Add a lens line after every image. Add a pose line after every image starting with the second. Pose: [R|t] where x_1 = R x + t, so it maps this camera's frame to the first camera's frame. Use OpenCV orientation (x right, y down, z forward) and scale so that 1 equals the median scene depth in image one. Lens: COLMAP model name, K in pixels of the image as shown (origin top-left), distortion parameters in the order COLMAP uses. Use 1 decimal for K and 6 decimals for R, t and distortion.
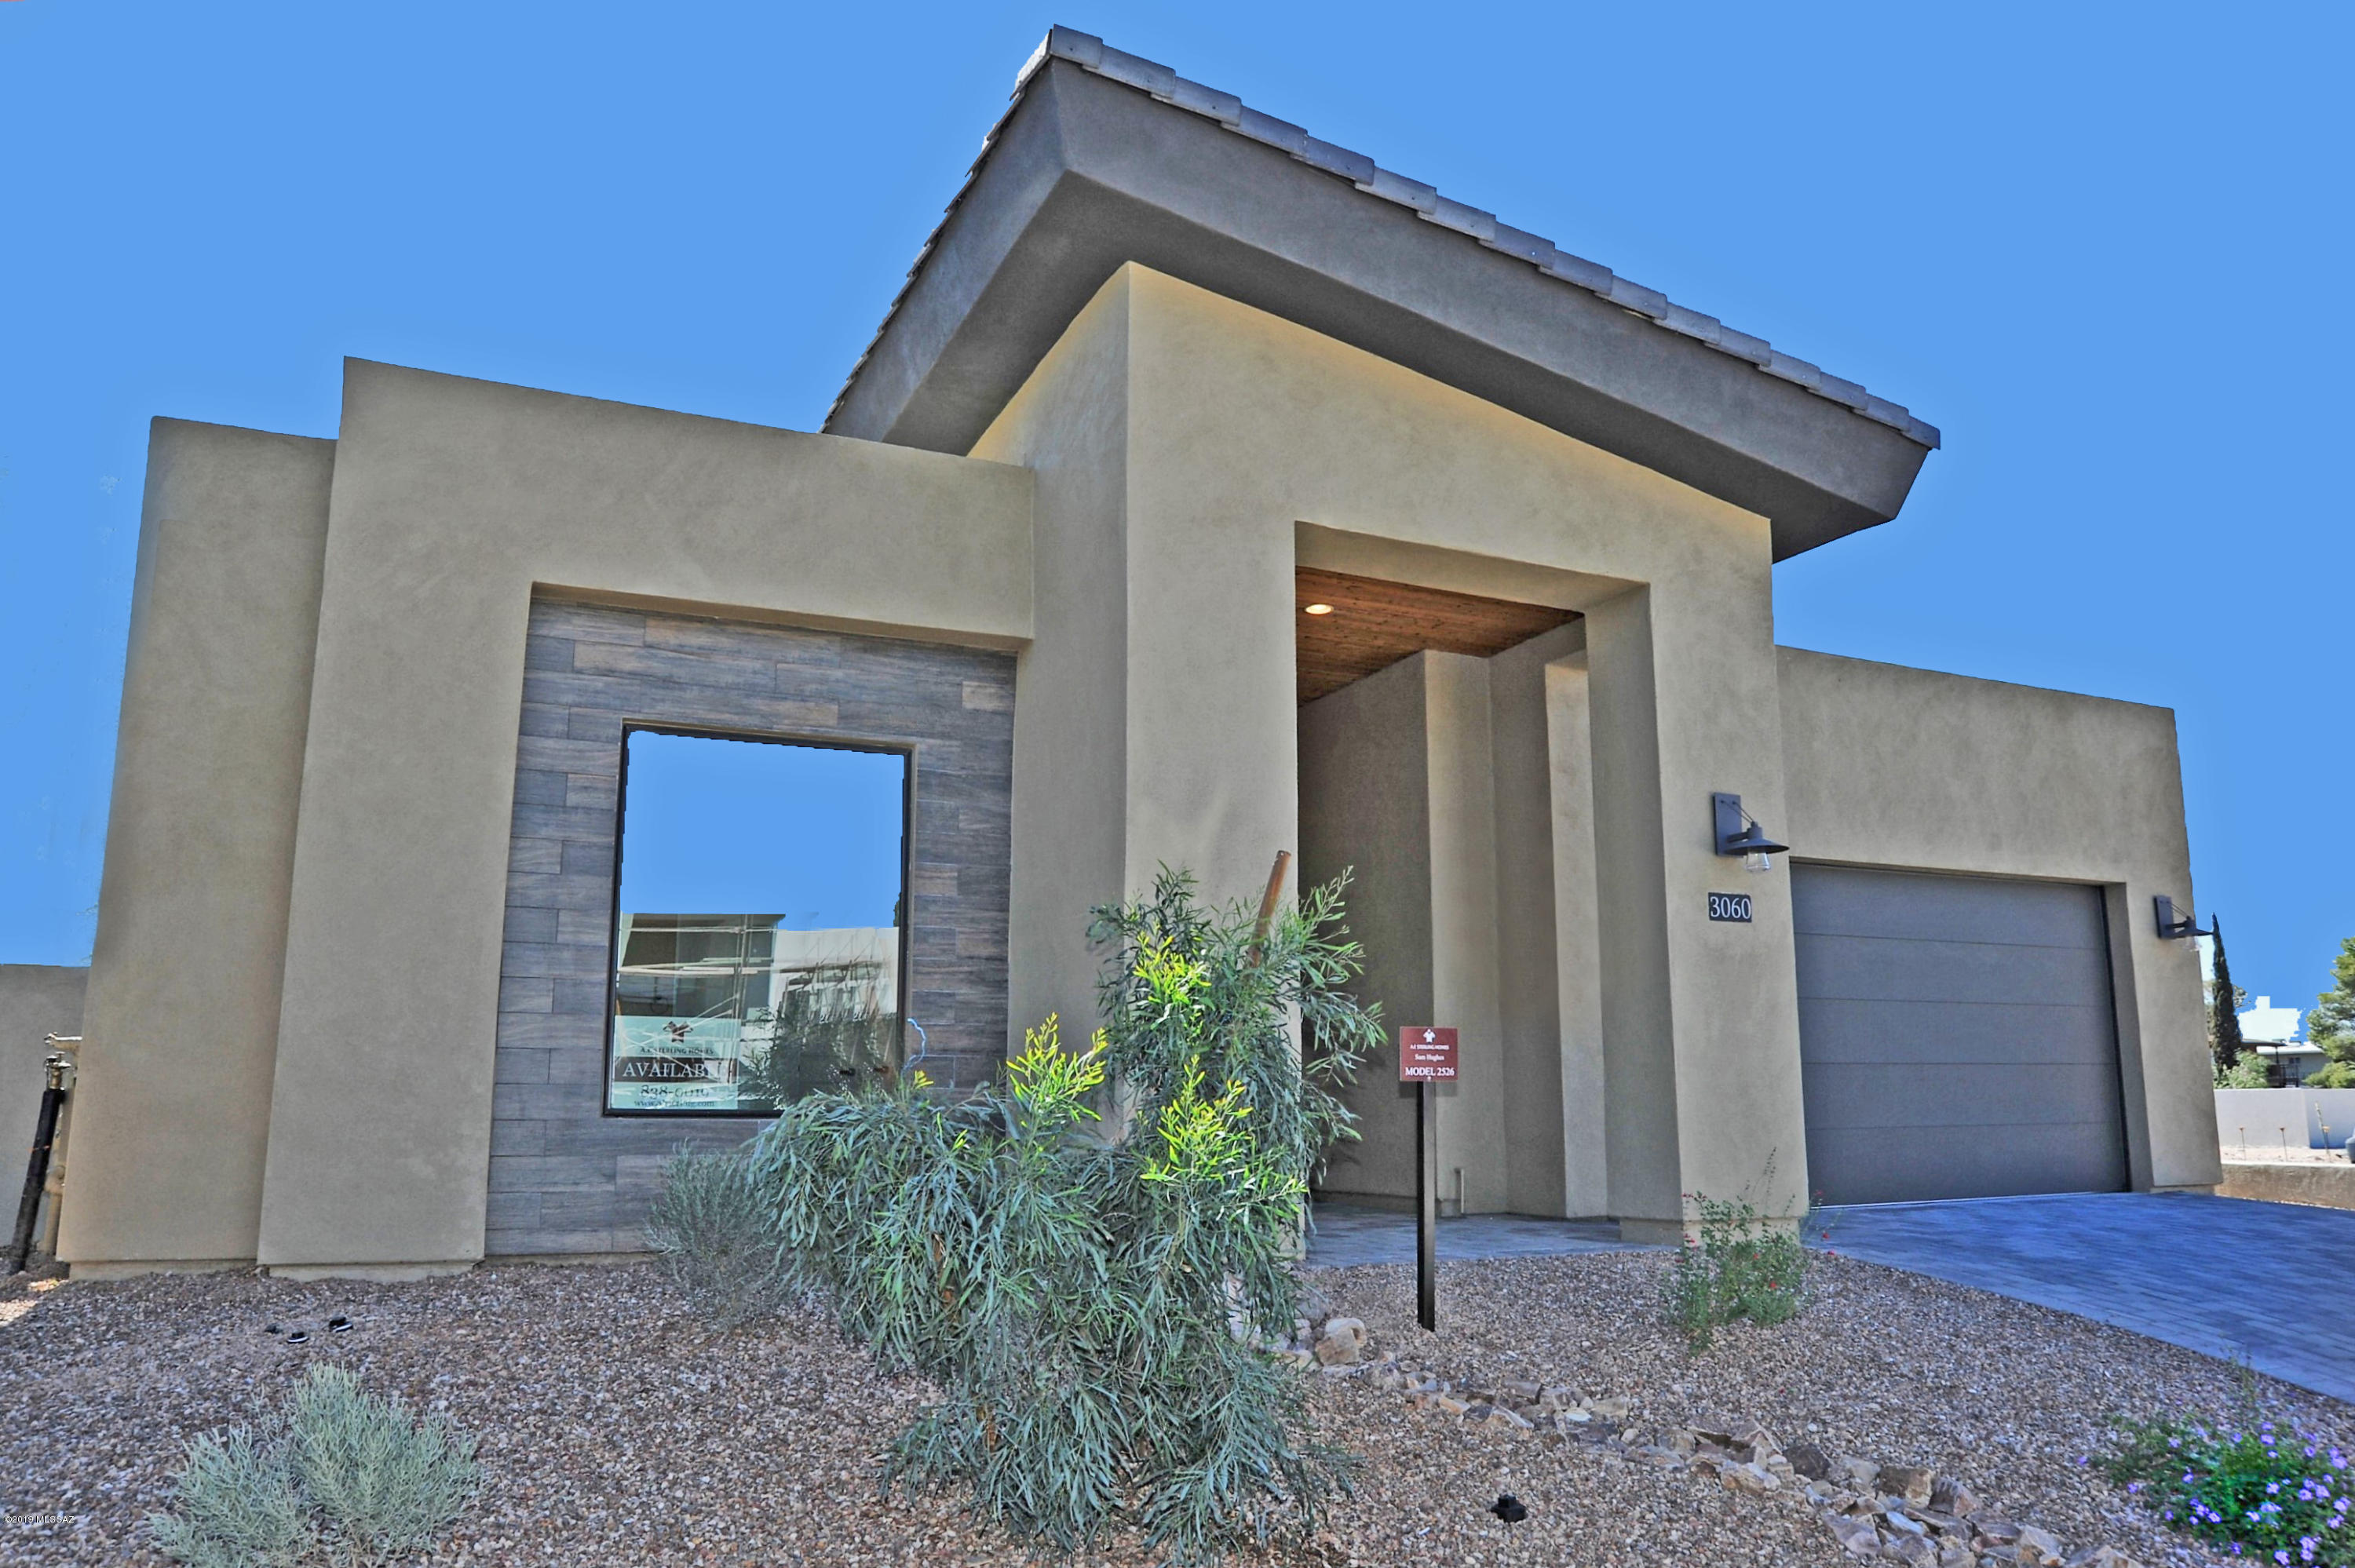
lens RADIAL K [[1645.7, 0, 1177.5], [0, 1645.7, 784.0], [0, 0, 1]] dist [-0.074938, 0.001264]
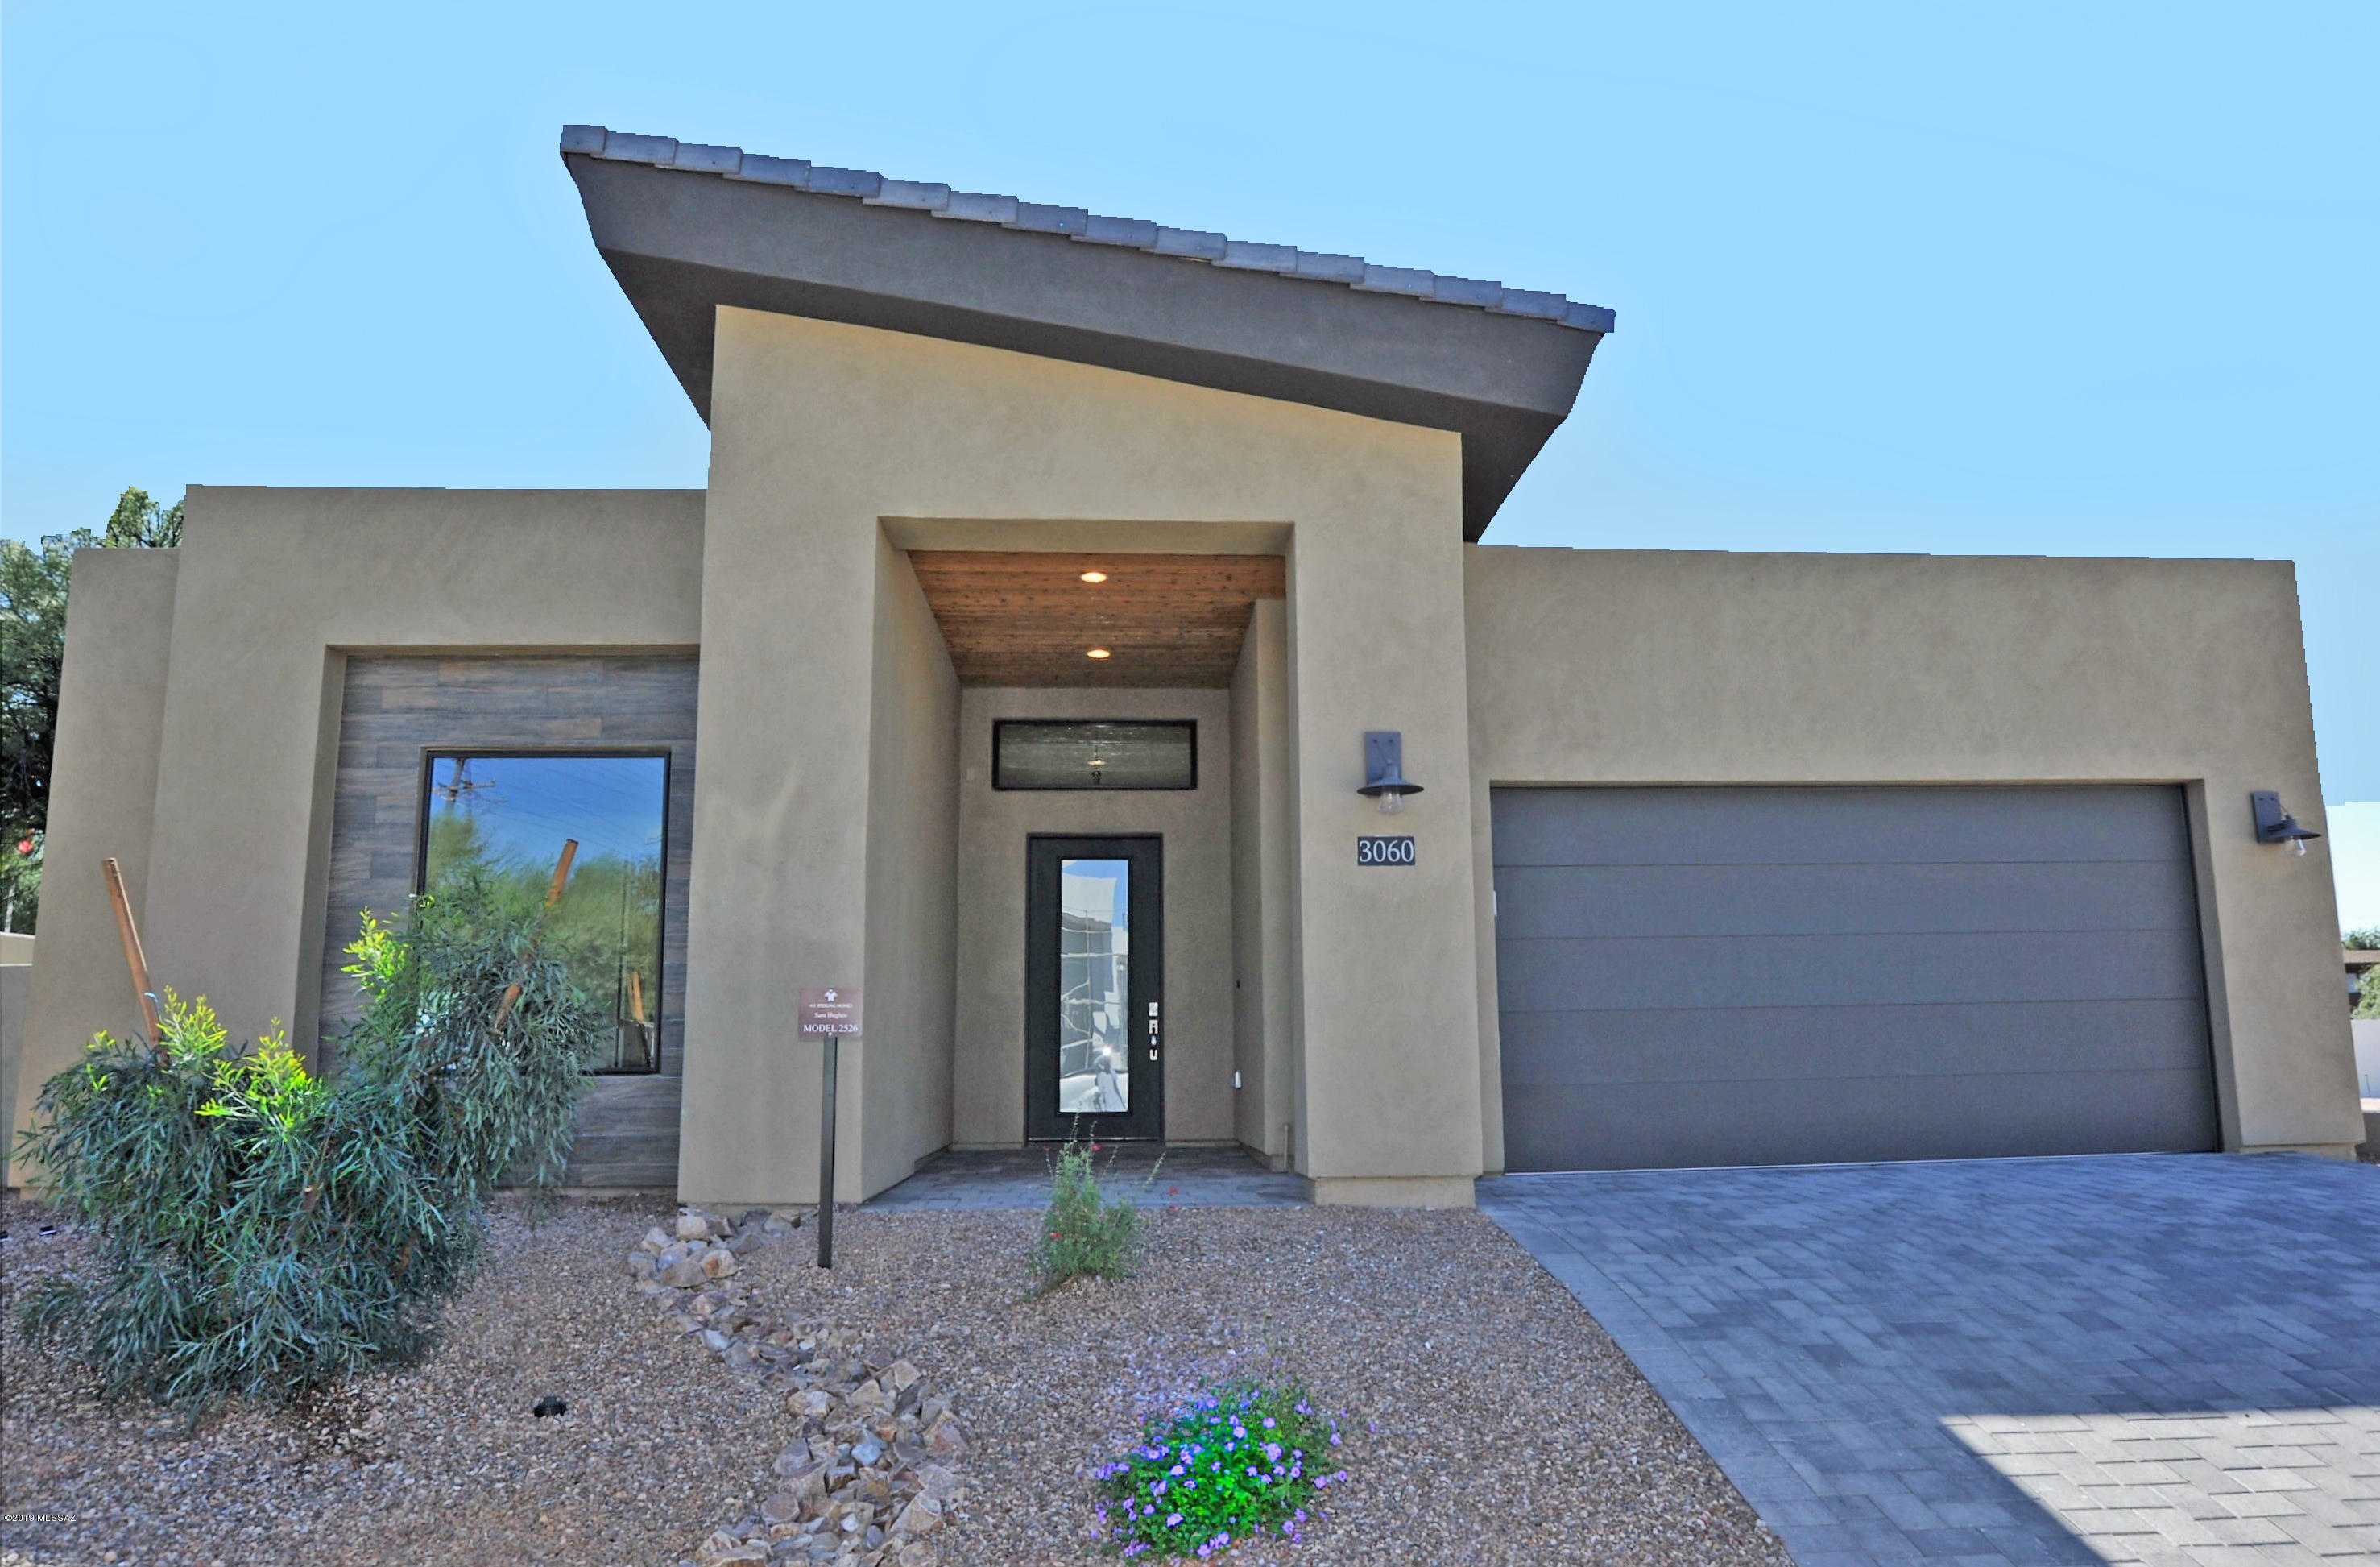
lens RADIAL K [[1712.0, 0, 1189.9], [0, 1712.0, 725.1], [0, 0, 1]] dist [-0.080330, 0.000414]
pose [[0.935729, -0.082234, -0.342999, 0.591773], [0.080176, 0.996576, -0.020203, 0.013662], [0.343486, -0.008596, 0.939118, 0.022795]]
